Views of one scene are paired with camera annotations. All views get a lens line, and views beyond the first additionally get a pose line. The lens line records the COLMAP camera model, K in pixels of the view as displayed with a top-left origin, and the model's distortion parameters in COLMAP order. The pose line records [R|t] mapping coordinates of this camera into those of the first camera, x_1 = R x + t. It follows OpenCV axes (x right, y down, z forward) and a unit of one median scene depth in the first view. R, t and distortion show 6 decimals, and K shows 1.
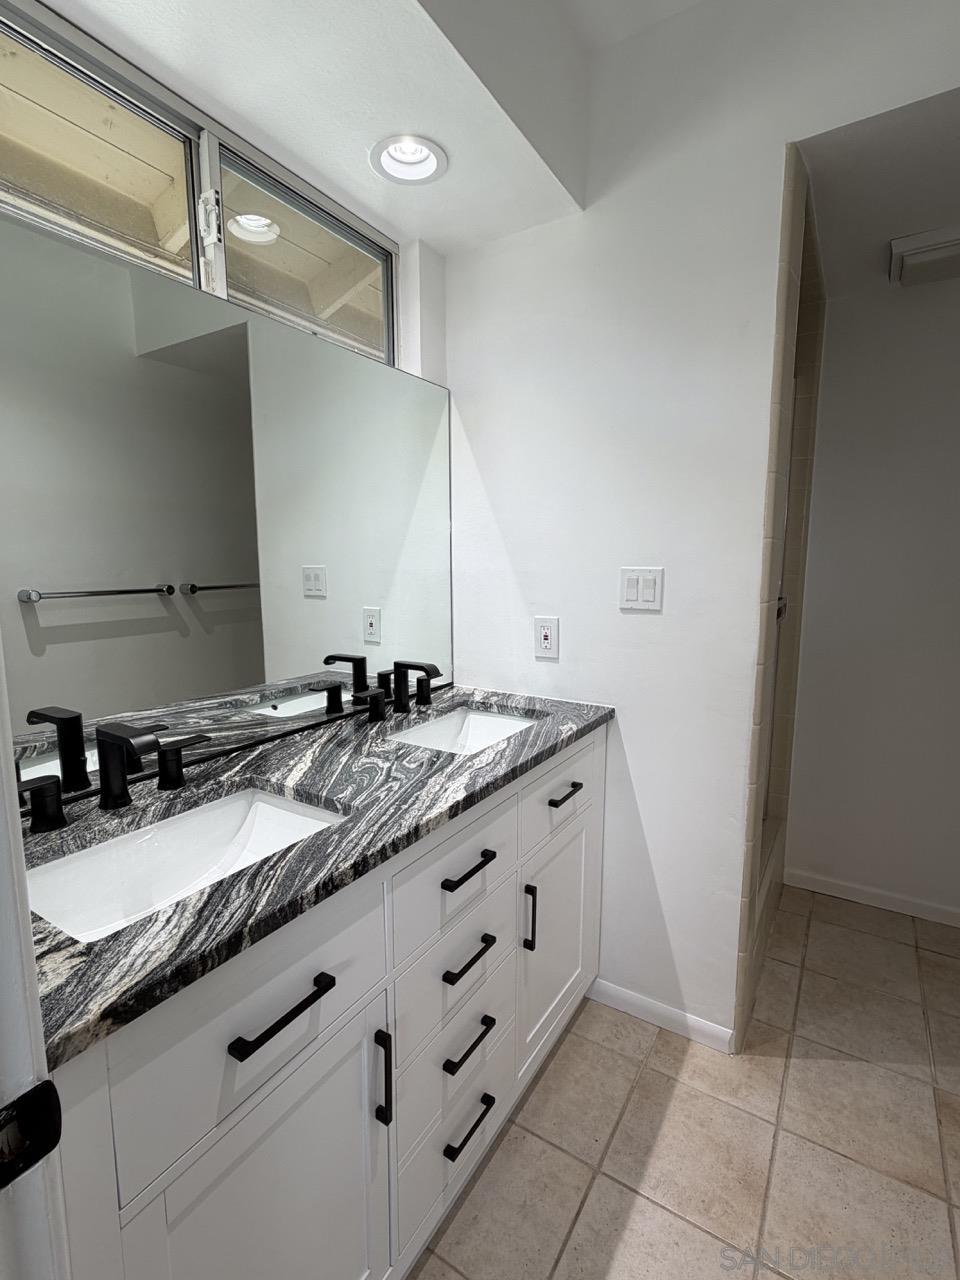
lens RADIAL K [[603.7, 0, 480.0], [0, 603.7, 640.0], [0, 0, 1]] dist [-0.001236, -0.000133]
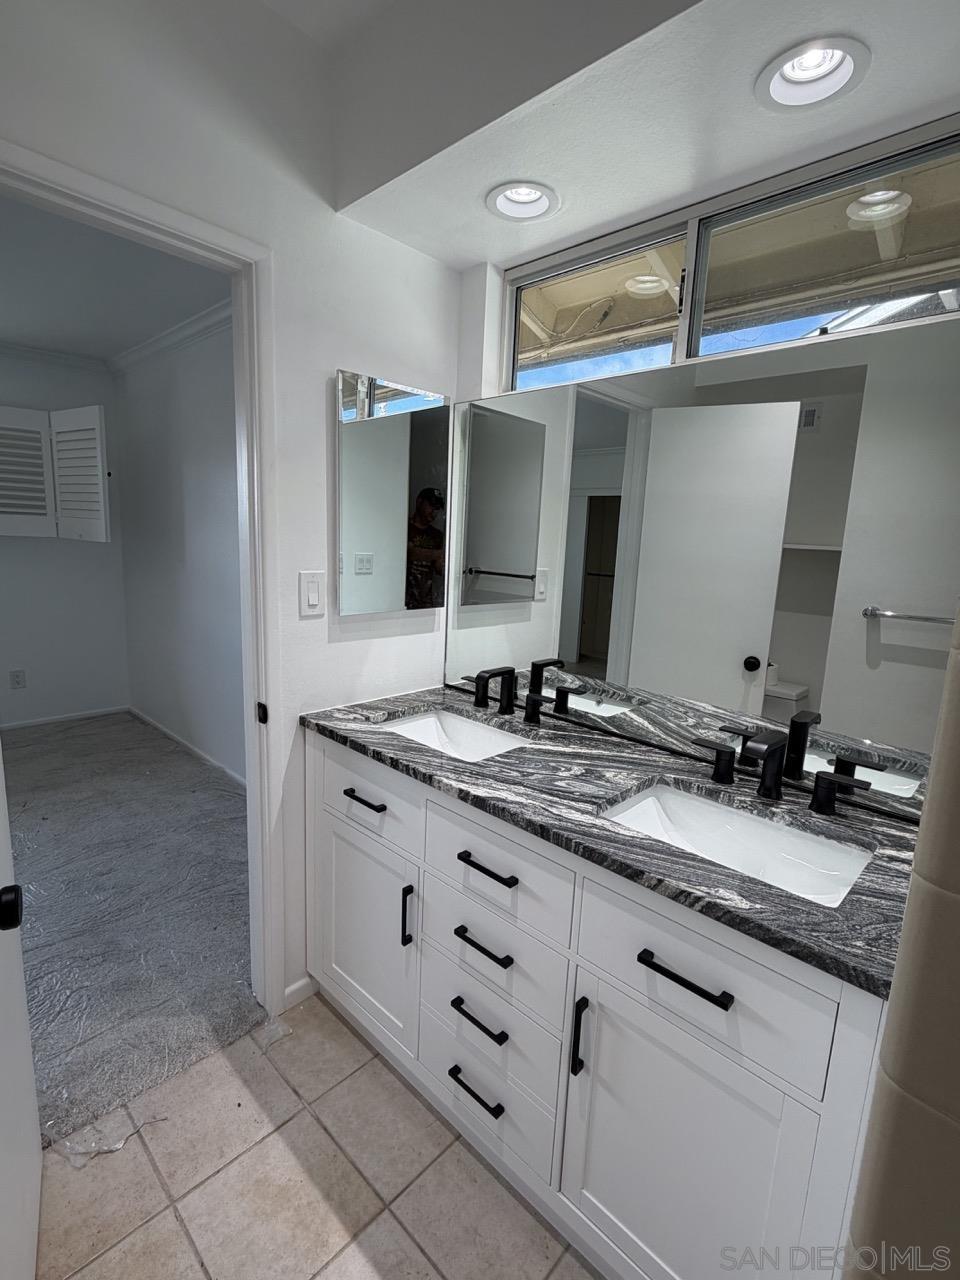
lens RADIAL K [[603.7, 0, 480.0], [0, 603.7, 640.0], [0, 0, 1]] dist [-0.001236, -0.000133]
pose [[-0.194575, 0.159443, -0.967842, 0.917850], [-0.175915, 0.965030, 0.194346, -0.222052], [0.964984, 0.208073, -0.159722, 0.991878]]
